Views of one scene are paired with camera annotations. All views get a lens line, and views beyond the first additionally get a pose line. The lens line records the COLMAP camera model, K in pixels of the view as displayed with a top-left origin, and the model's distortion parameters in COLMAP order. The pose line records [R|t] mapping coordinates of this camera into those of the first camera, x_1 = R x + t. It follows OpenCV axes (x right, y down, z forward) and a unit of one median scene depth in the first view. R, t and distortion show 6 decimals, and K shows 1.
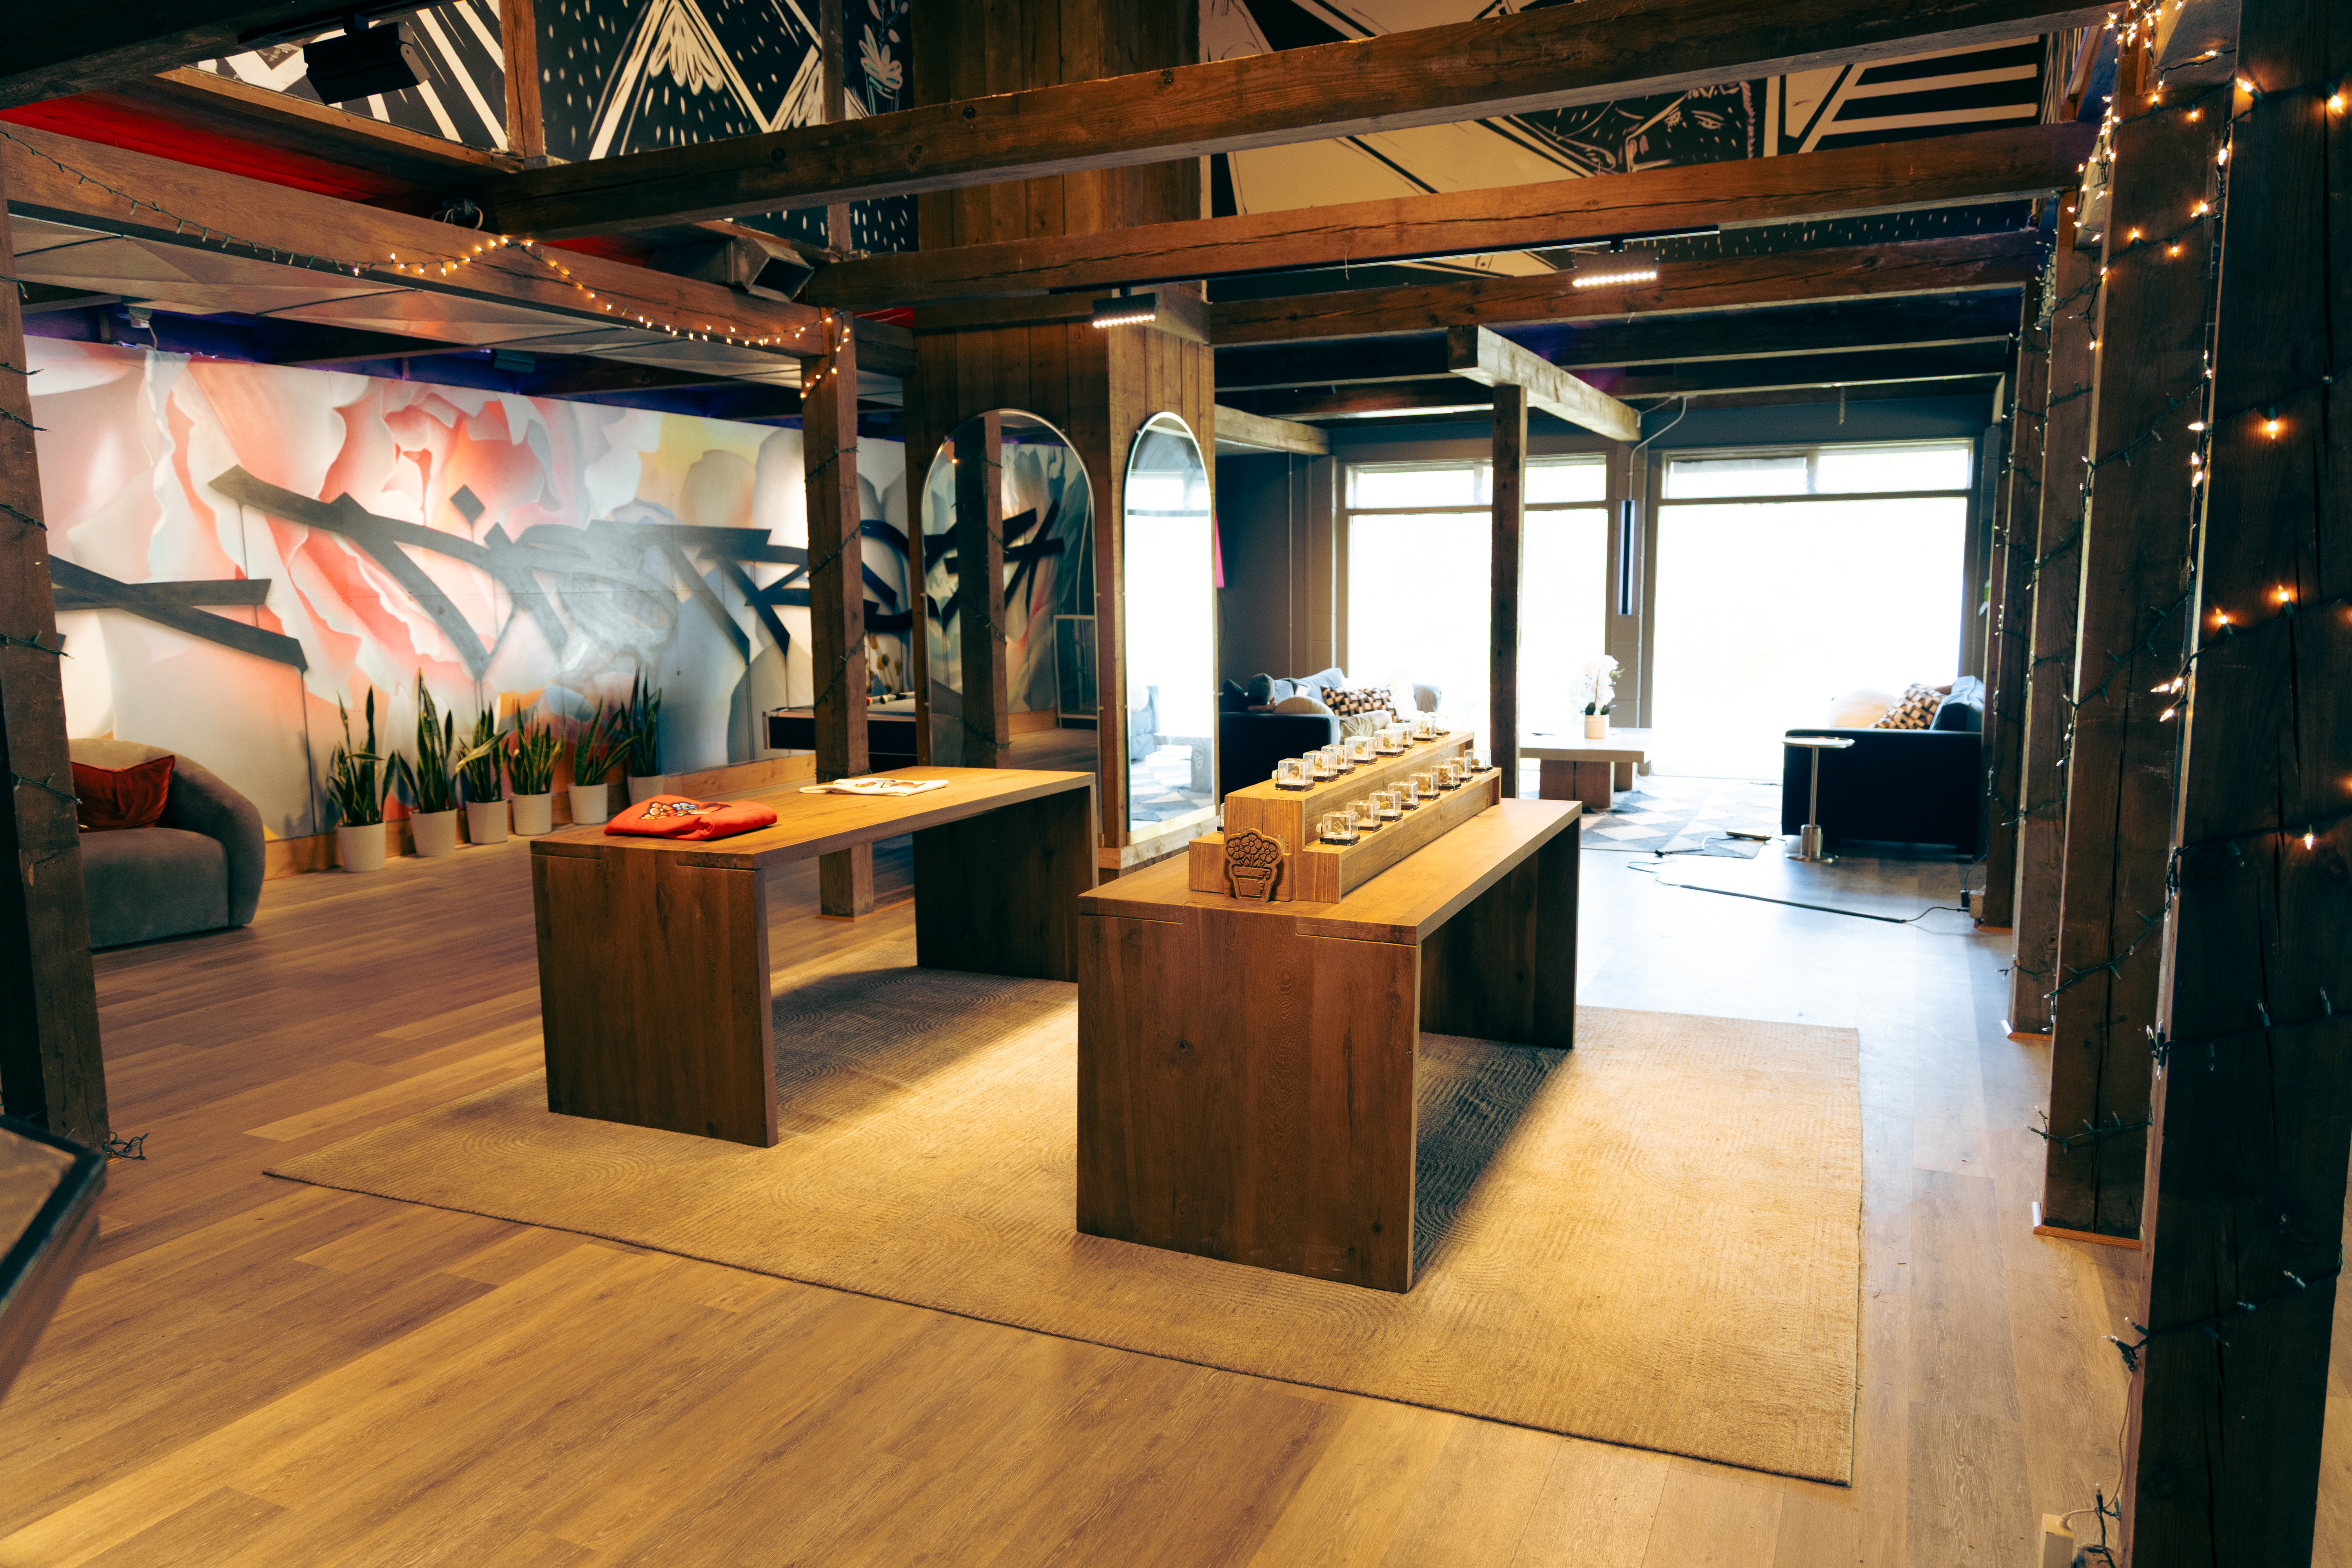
lens RADIAL K [[1579.9, 0, 1189.9], [0, 1579.9, 782.0], [0, 0, 1]] dist [0.012069, -0.004102]
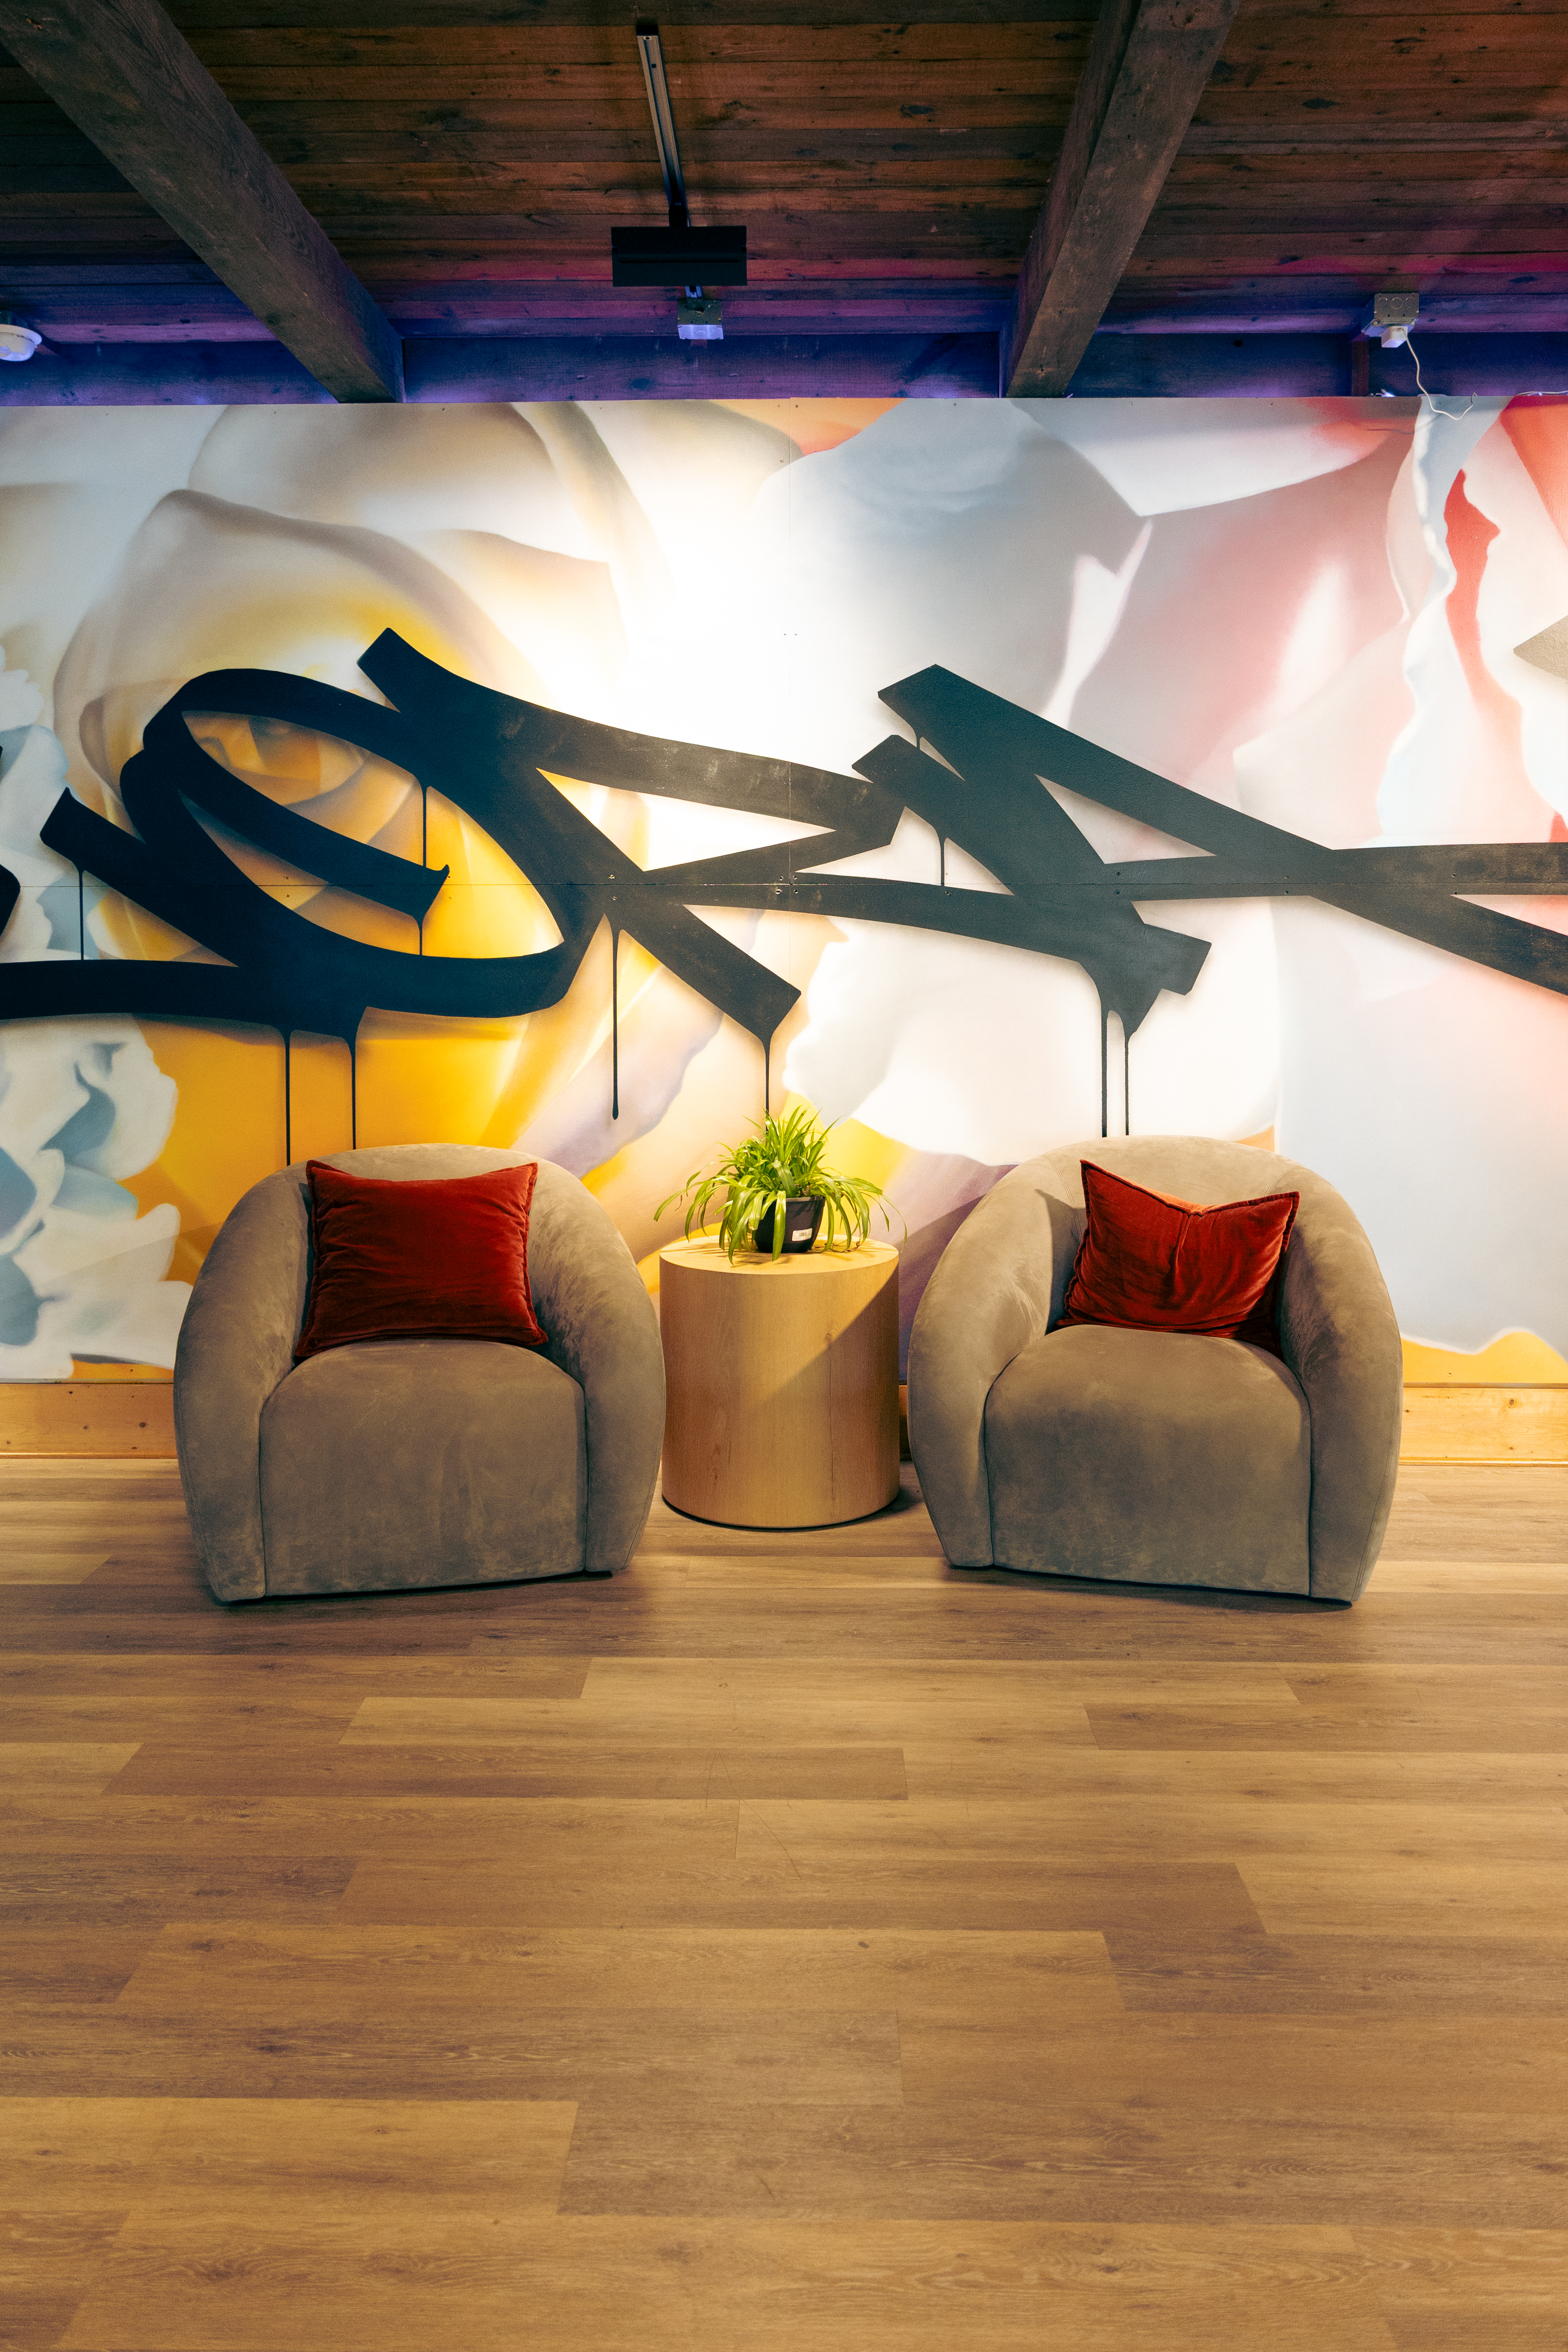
lens RADIAL K [[1809.0, 0, 784.6], [0, 1809.0, 1007.9], [0, 0, 1]] dist [0.004407, 0.003013]
pose [[0.404488, 0.047860, -0.913290, -0.165261], [-0.122886, 0.992418, -0.002419, -0.041460], [0.906250, 0.113209, 0.407302, 0.503521]]
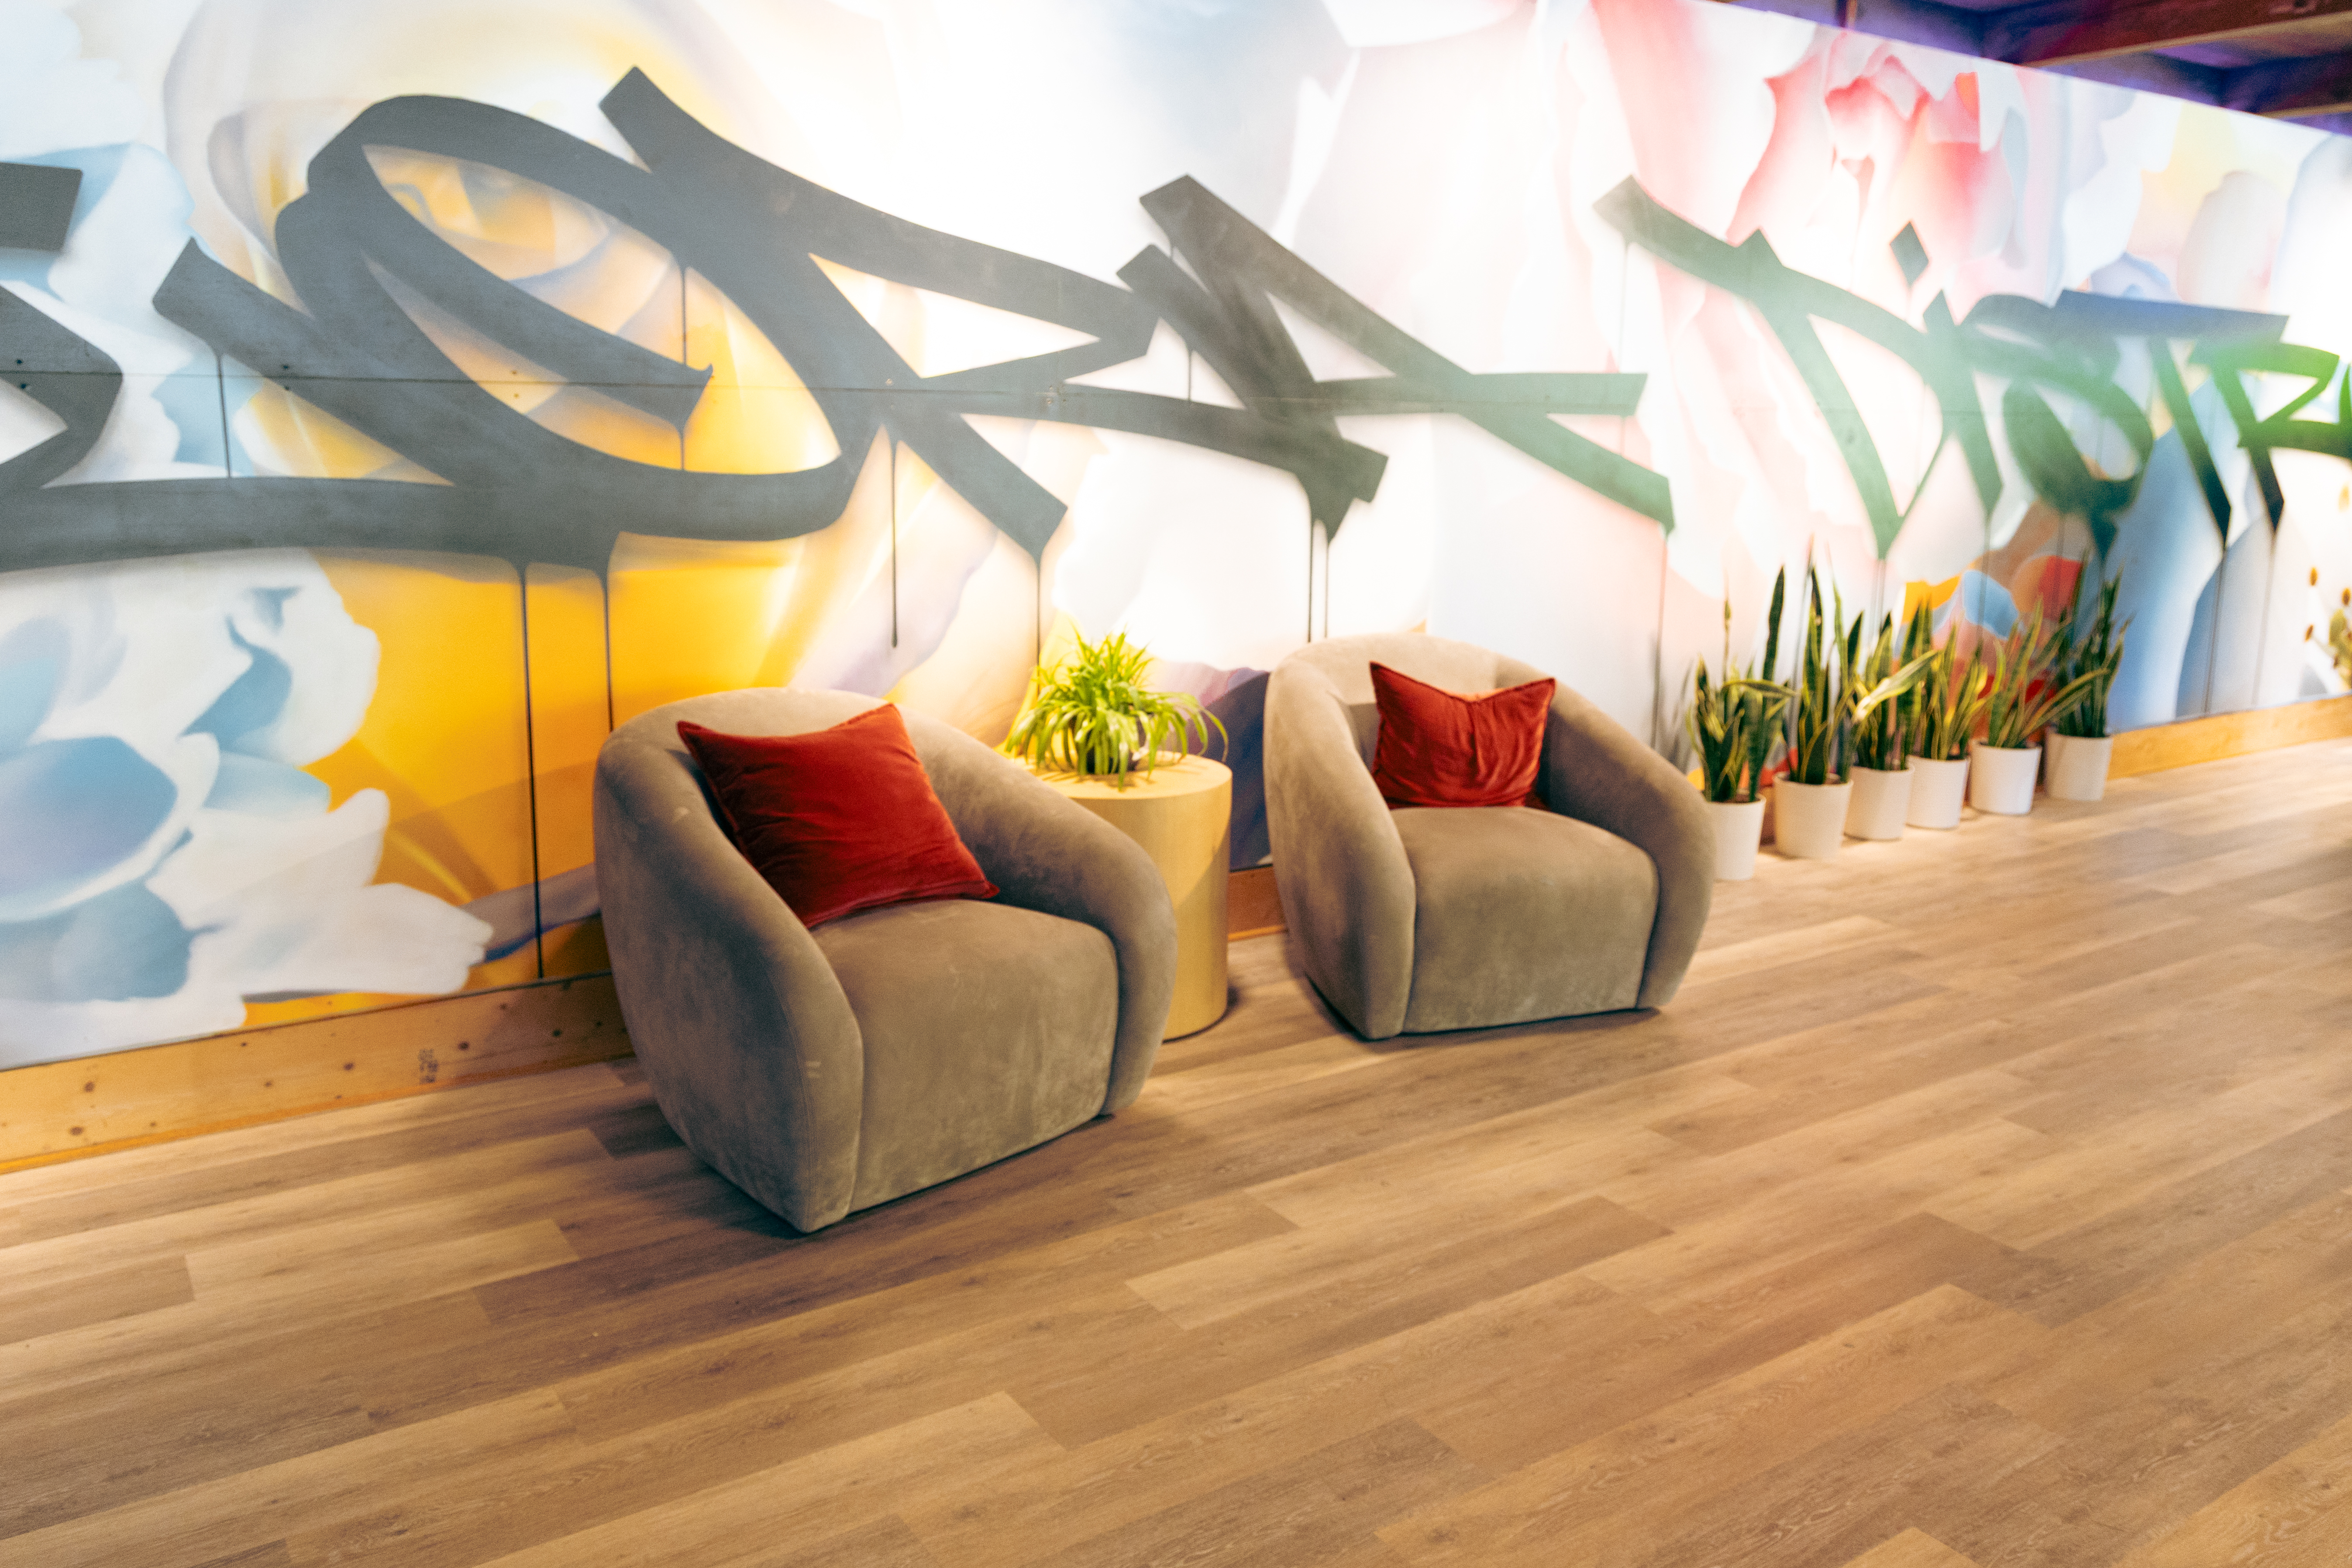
lens RADIAL K [[1757.5, 0, 1157.2], [0, 1757.5, 702.6], [0, 0, 1]] dist [0.006923, -0.000884]
pose [[0.851294, 0.110116, -0.513004, -0.351597], [-0.093944, 0.993918, 0.057451, -0.024488], [0.516211, -0.000714, 0.856461, 0.316853]]
